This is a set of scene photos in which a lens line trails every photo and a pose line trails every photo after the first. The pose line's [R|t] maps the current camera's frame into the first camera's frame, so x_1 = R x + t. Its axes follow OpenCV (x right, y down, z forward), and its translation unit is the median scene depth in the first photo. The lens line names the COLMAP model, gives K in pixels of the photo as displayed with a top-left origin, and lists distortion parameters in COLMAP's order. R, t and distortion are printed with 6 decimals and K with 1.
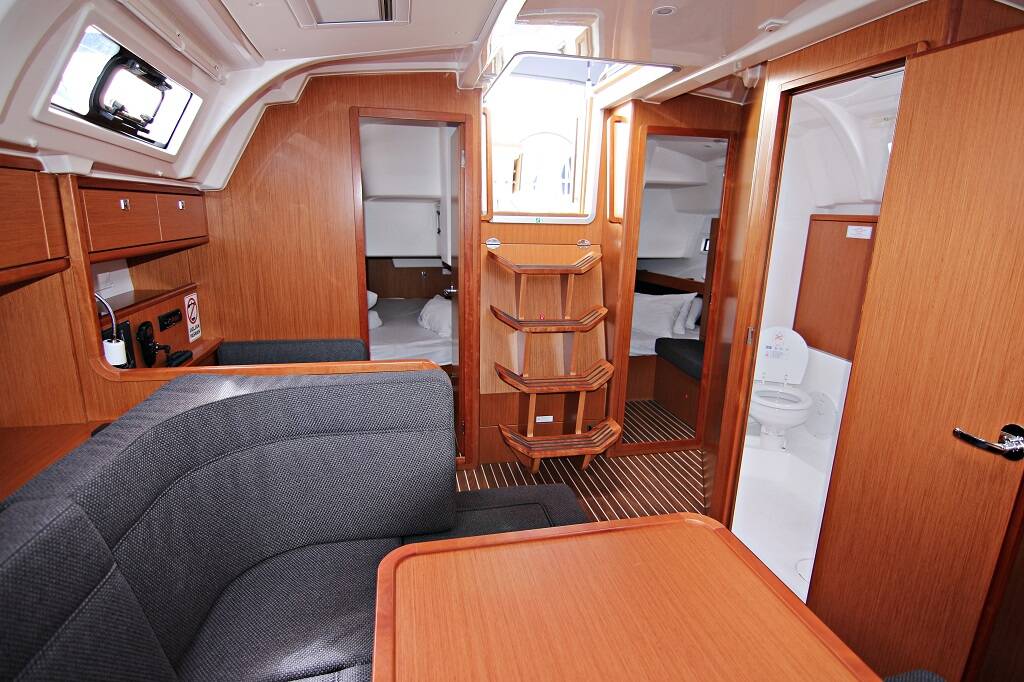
lens RADIAL K [[530.0, 0, 518.1], [0, 530.0, 341.0], [0, 0, 1]] dist [-0.001729, -0.002081]
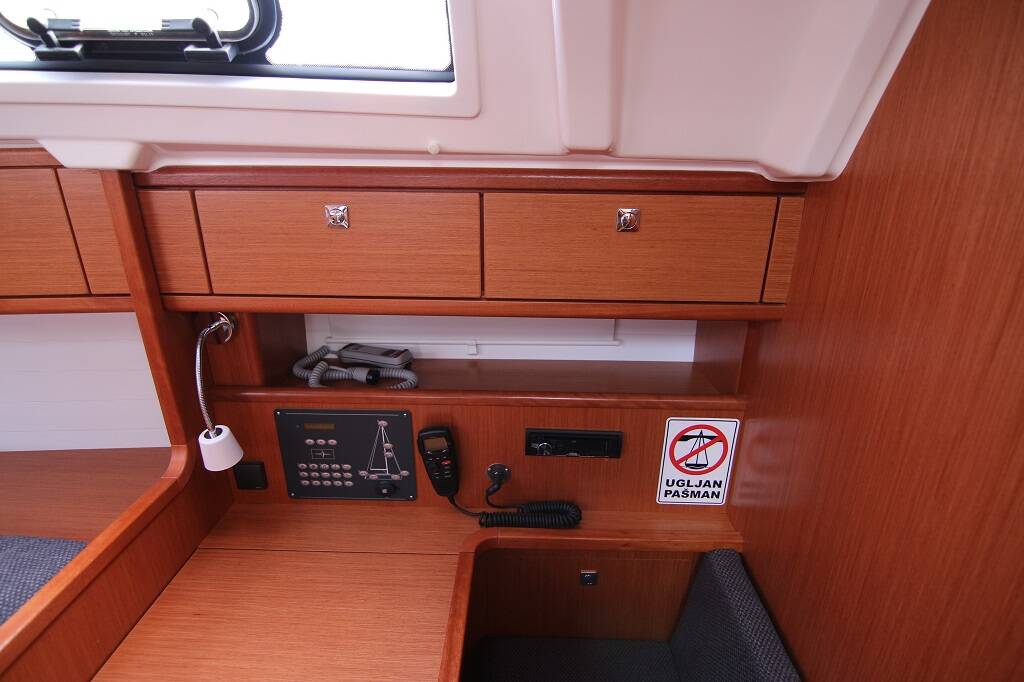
lens RADIAL K [[530.0, 0, 511.2], [0, 530.0, 346.6], [0, 0, 1]] dist [-0.001729, -0.002081]
pose [[-0.248274, 0.325076, -0.912516, -0.203944], [-0.245743, 0.890058, 0.383936, -0.277751], [0.937001, 0.319566, -0.141093, 0.920784]]
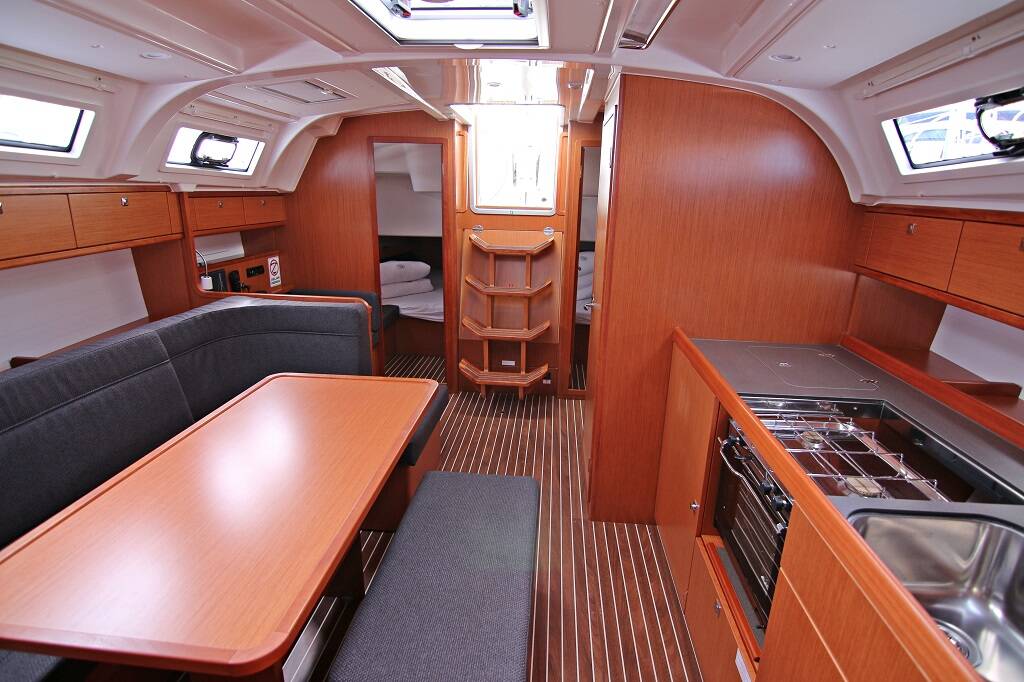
lens RADIAL K [[530.0, 0, 511.8], [0, 530.0, 344.1], [0, 0, 1]] dist [-0.001729, -0.002081]
pose [[0.953202, 0.080575, -0.291400, 0.589450], [-0.070170, 0.996474, 0.046000, 0.052289], [0.294079, -0.023400, 0.955495, -0.351692]]
